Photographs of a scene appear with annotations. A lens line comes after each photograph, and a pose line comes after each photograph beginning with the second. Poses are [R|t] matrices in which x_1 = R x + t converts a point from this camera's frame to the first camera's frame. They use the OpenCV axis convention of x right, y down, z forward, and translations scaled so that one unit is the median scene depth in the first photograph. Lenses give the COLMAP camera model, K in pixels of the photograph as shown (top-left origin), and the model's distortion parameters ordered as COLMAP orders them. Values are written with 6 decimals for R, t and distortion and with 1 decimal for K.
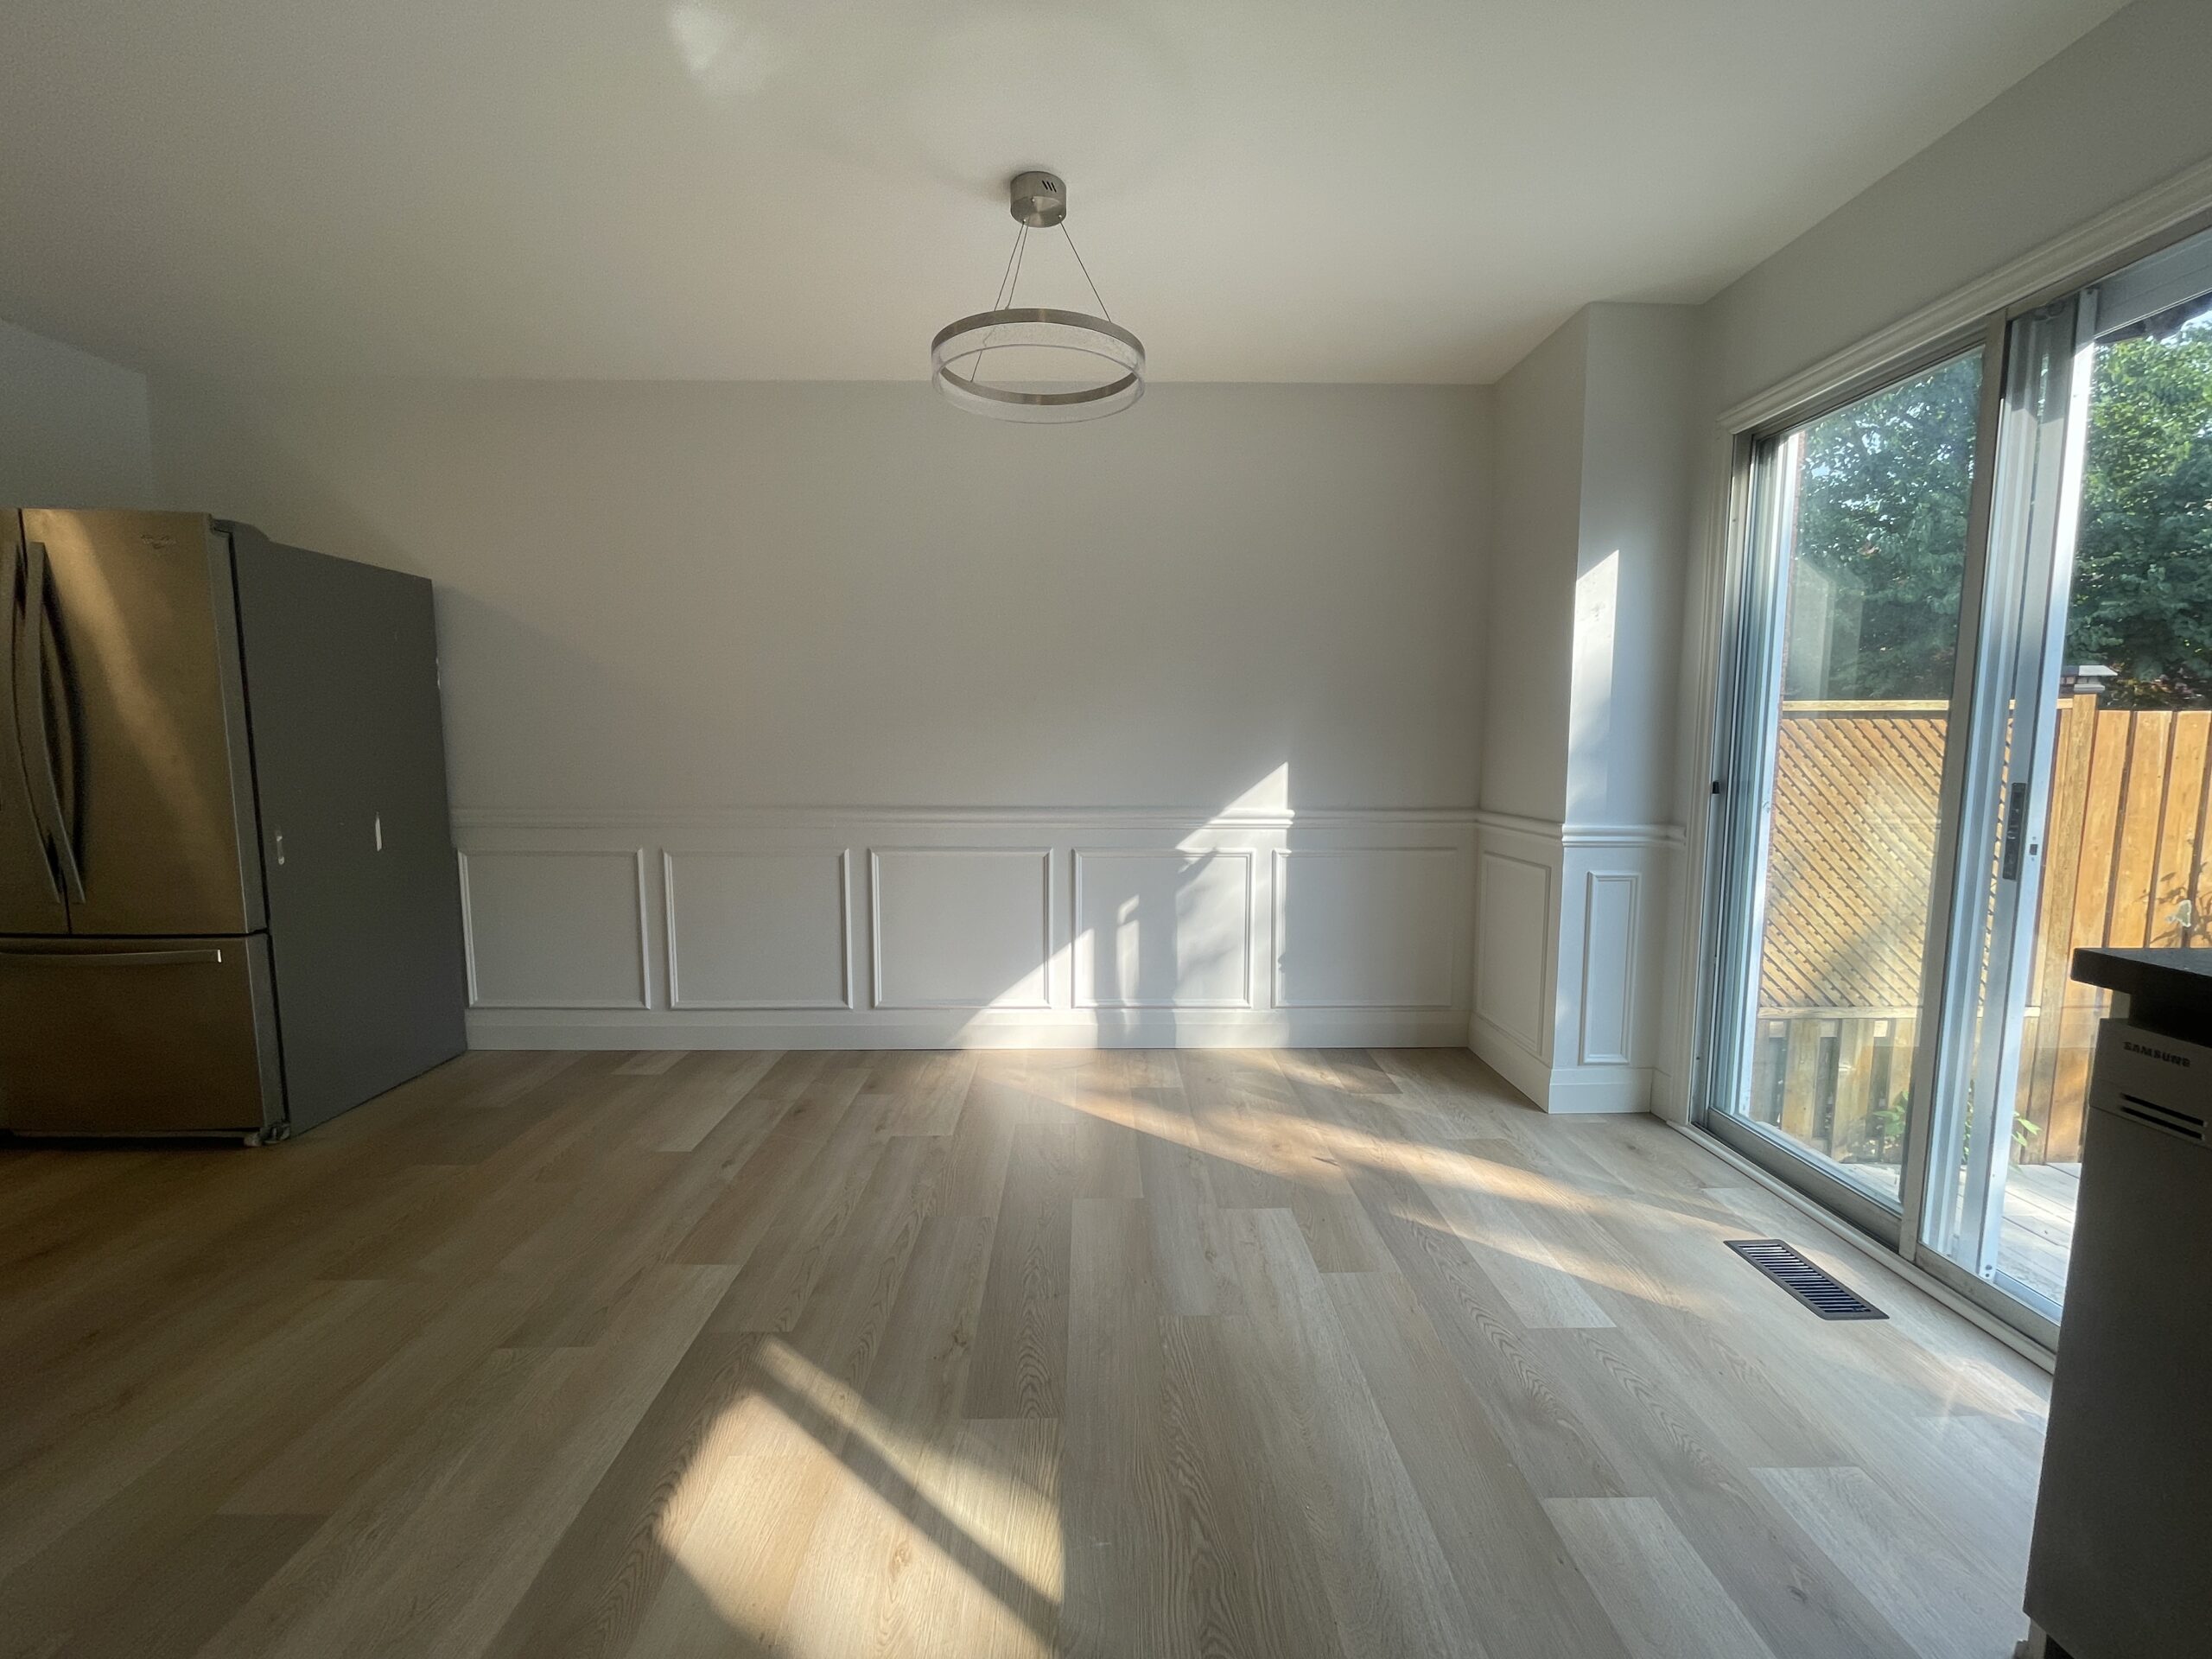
lens RADIAL K [[890.1, 0, 1099.6], [0, 890.1, 834.8], [0, 0, 1]] dist [0.000389, -0.000110]
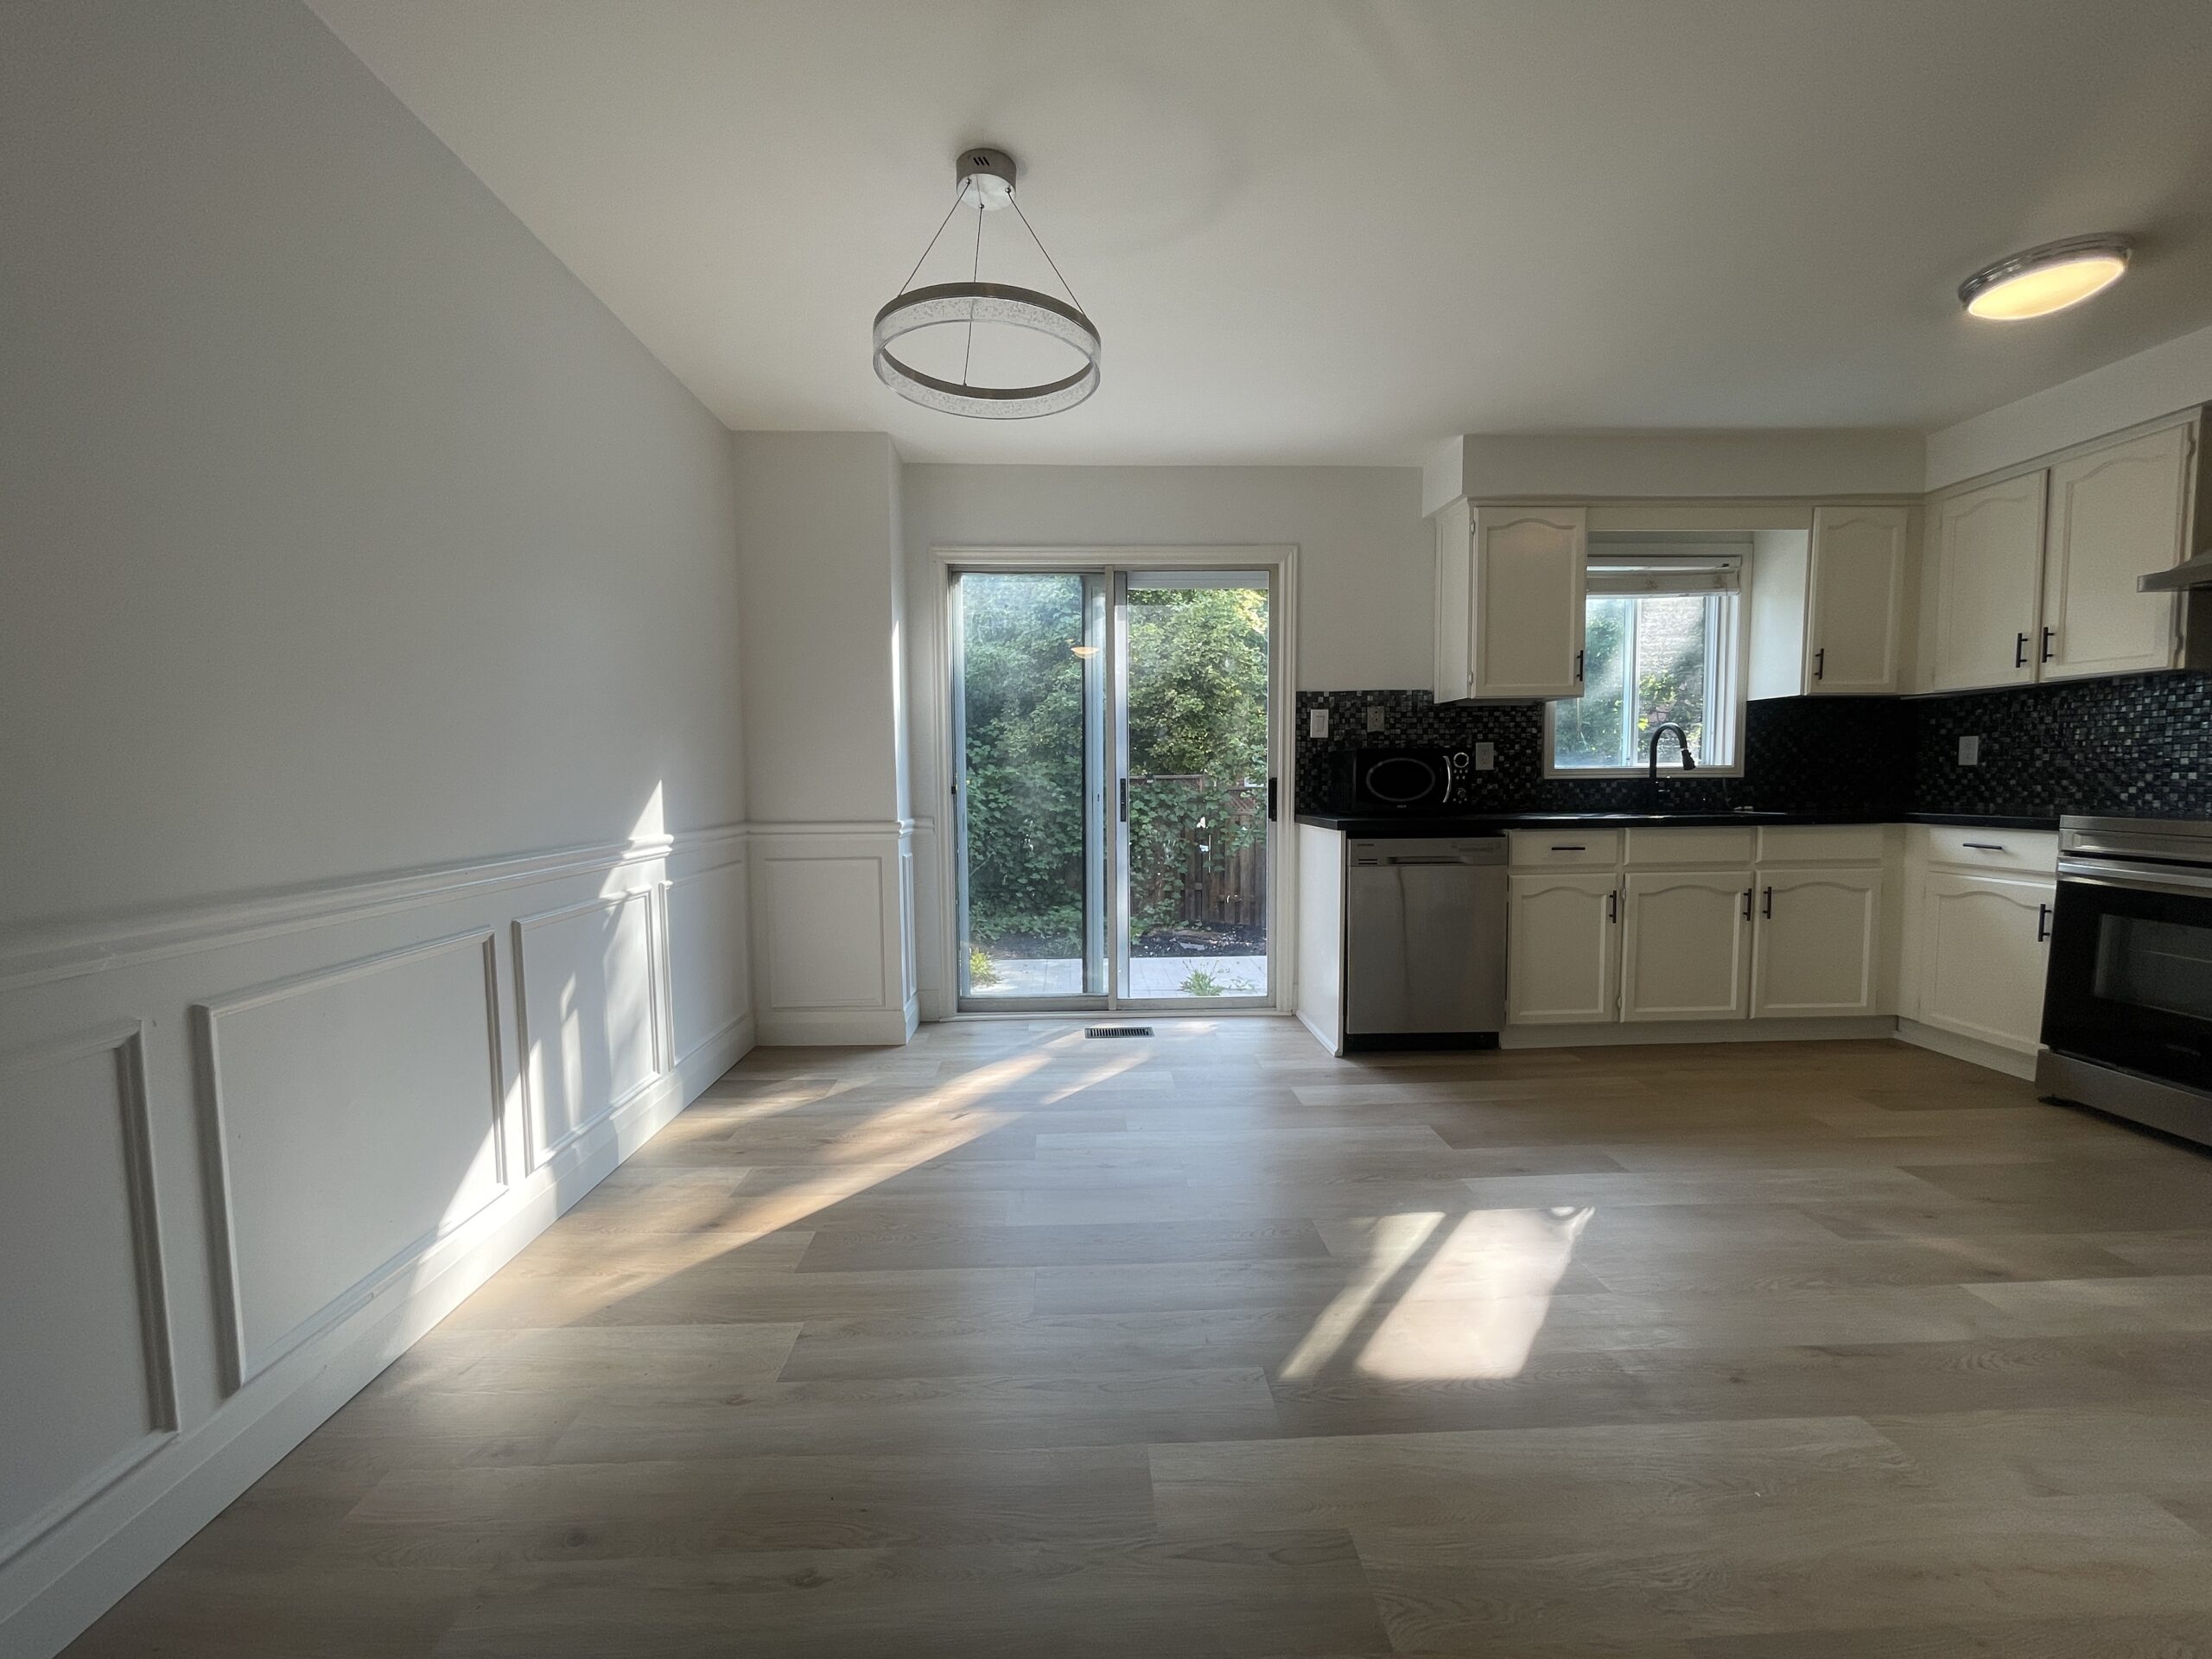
lens RADIAL K [[890.1, 0, 1101.3], [0, 890.1, 834.7], [0, 0, 1]] dist [0.000389, -0.000110]
pose [[-0.018359, -0.070211, 0.997363, -0.788822], [0.107359, 0.991625, 0.071783, -0.054275], [-0.994051, 0.108394, -0.010668, 0.709492]]
